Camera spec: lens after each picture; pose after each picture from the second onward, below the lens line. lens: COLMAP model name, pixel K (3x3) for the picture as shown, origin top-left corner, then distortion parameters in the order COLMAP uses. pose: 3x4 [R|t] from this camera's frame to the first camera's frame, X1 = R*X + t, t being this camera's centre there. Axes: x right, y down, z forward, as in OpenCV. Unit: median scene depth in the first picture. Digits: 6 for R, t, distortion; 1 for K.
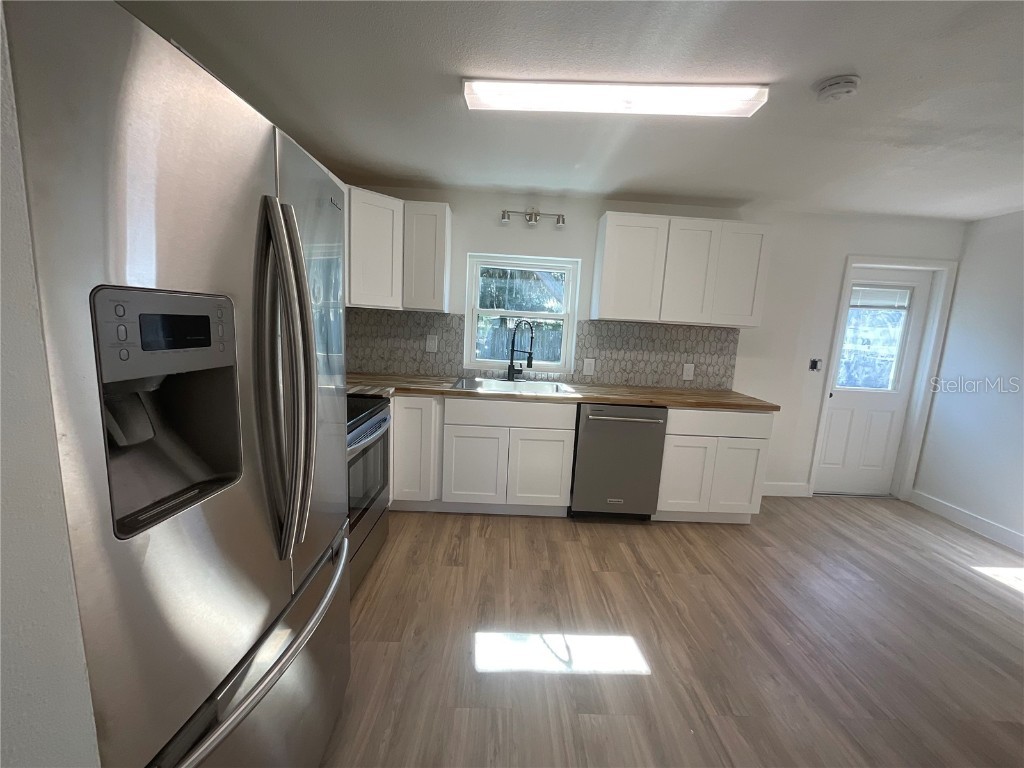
lens RADIAL K [[412.7, 0, 521.4], [0, 412.7, 386.3], [0, 0, 1]] dist [-0.000255, 0.000527]
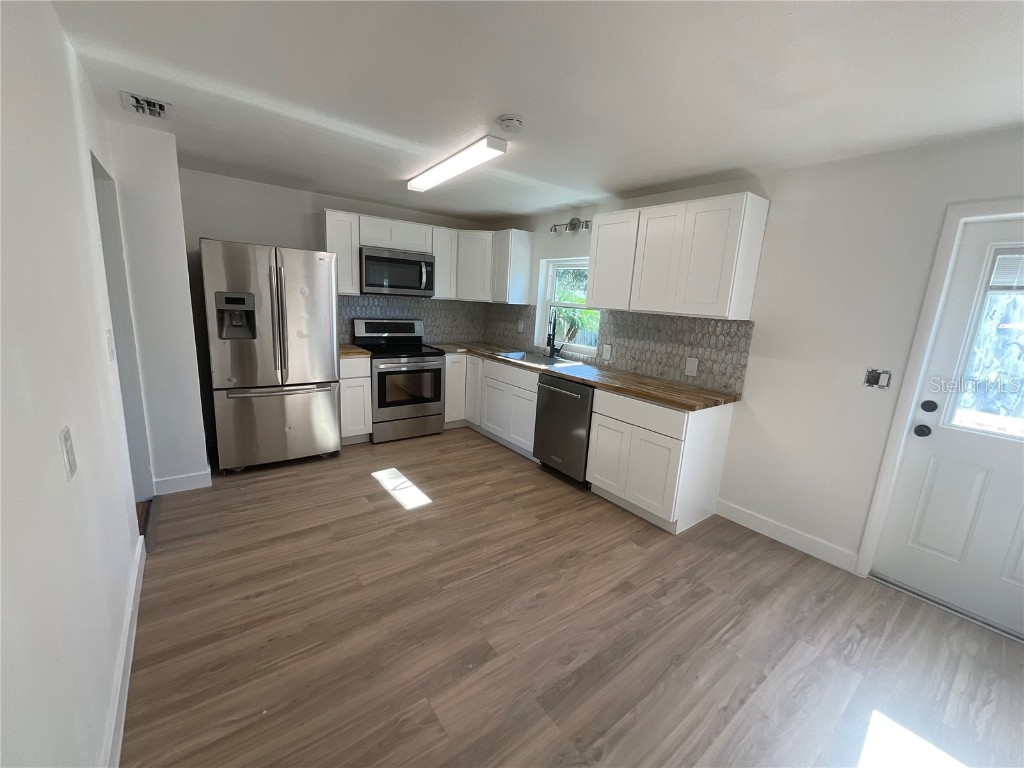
lens RADIAL K [[412.7, 0, 513.6], [0, 412.7, 385.3], [0, 0, 1]] dist [-0.000255, 0.000527]
pose [[0.594461, 0.147265, -0.790525, 0.913394], [-0.151462, 0.985997, 0.069782, 0.001494], [0.789731, 0.078251, 0.608441, 0.132061]]
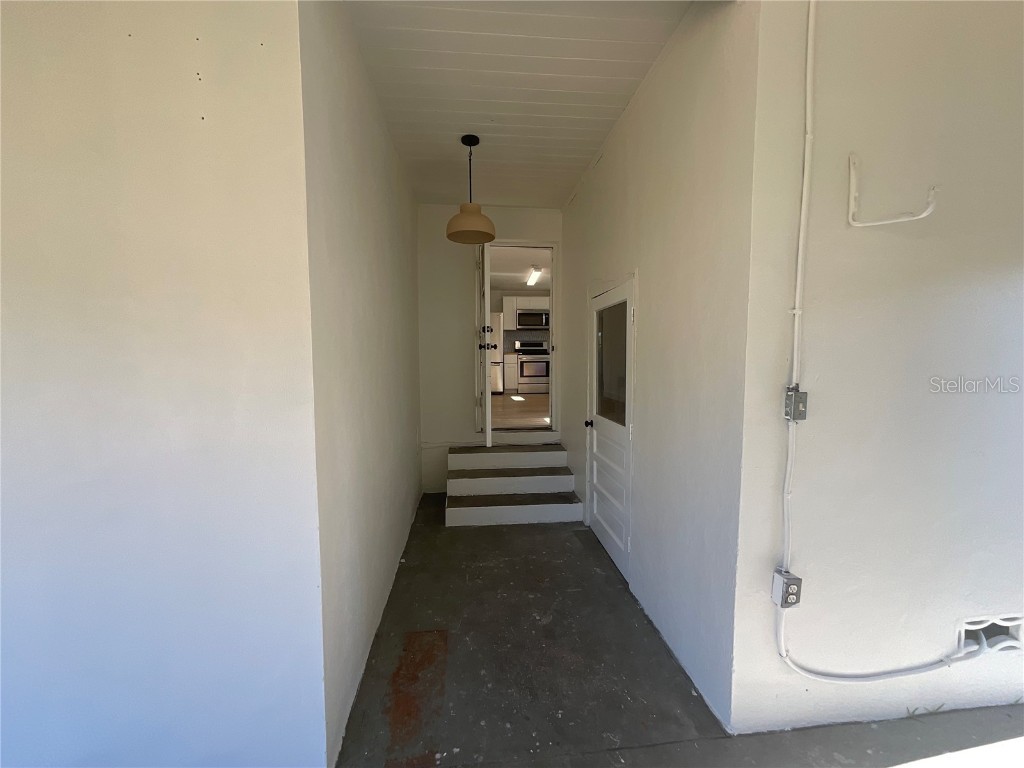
lens RADIAL K [[412.7, 0, 513.8], [0, 412.7, 383.8], [0, 0, 1]] dist [-0.000255, 0.000527]
pose [[0.103305, 0.013575, -0.994557, 2.496595], [-0.157618, 0.987496, -0.002894, 0.276468], [0.982082, 0.157059, 0.104153, 0.240551]]
